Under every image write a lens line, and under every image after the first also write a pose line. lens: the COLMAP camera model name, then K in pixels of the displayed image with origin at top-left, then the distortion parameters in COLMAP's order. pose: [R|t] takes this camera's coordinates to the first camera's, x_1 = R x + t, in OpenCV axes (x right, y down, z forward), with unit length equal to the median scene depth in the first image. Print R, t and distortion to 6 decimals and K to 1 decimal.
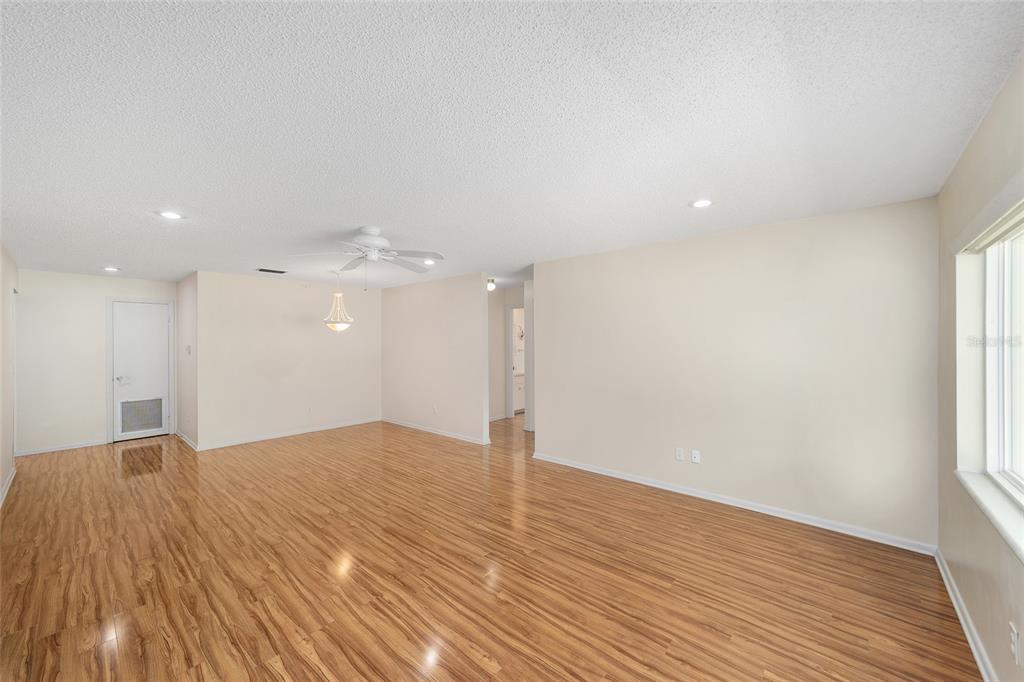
lens RADIAL K [[392.3, 0, 511.4], [0, 392.3, 342.7], [0, 0, 1]] dist [-0.019558, 0.008823]
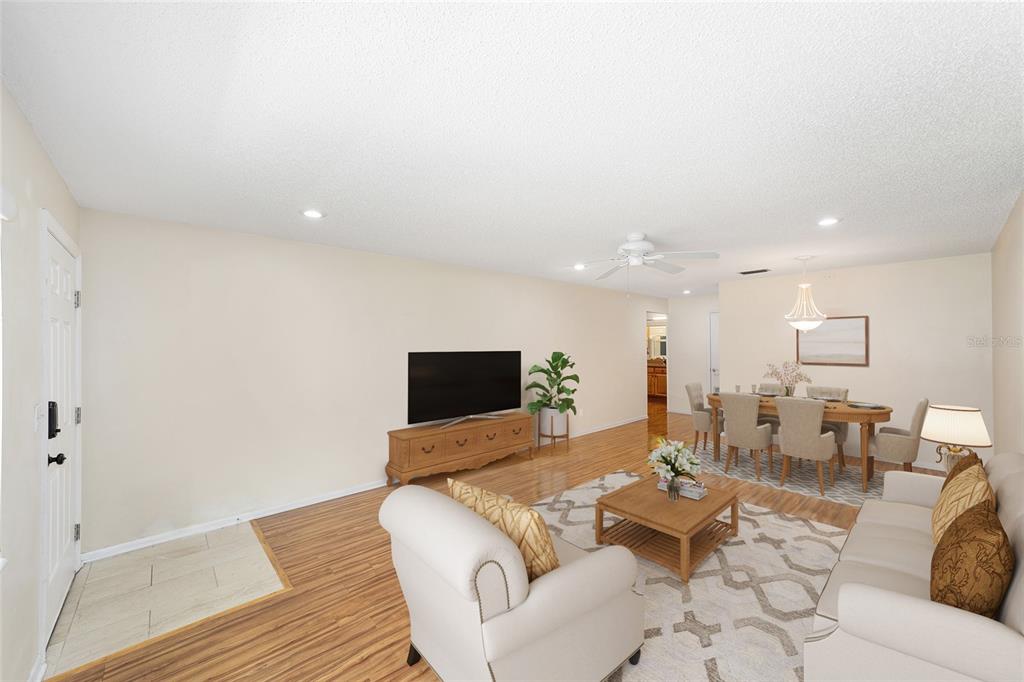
lens RADIAL K [[392.3, 0, 511.4], [0, 392.3, 342.7], [0, 0, 1]] dist [-0.019558, 0.008823]
pose [[-0.104237, 0.000351, -0.994552, 0.679912], [0.003158, 0.999995, 0.000022, -0.008057], [0.994547, -0.003139, -0.104238, 0.755937]]
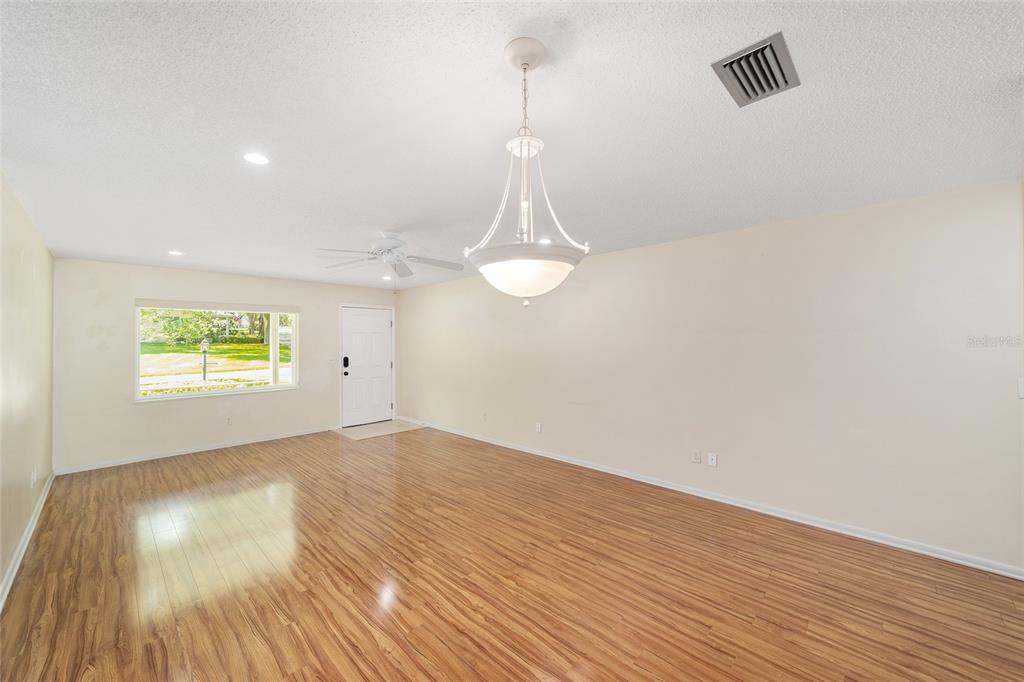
lens RADIAL K [[392.3, 0, 511.4], [0, 392.3, 342.7], [0, 0, 1]] dist [-0.019558, 0.008823]
pose [[-0.999019, 0.010562, 0.043006, -0.700140], [0.010959, 0.999900, 0.008991, -0.005888], [-0.042906, 0.009454, -0.999034, 1.950399]]
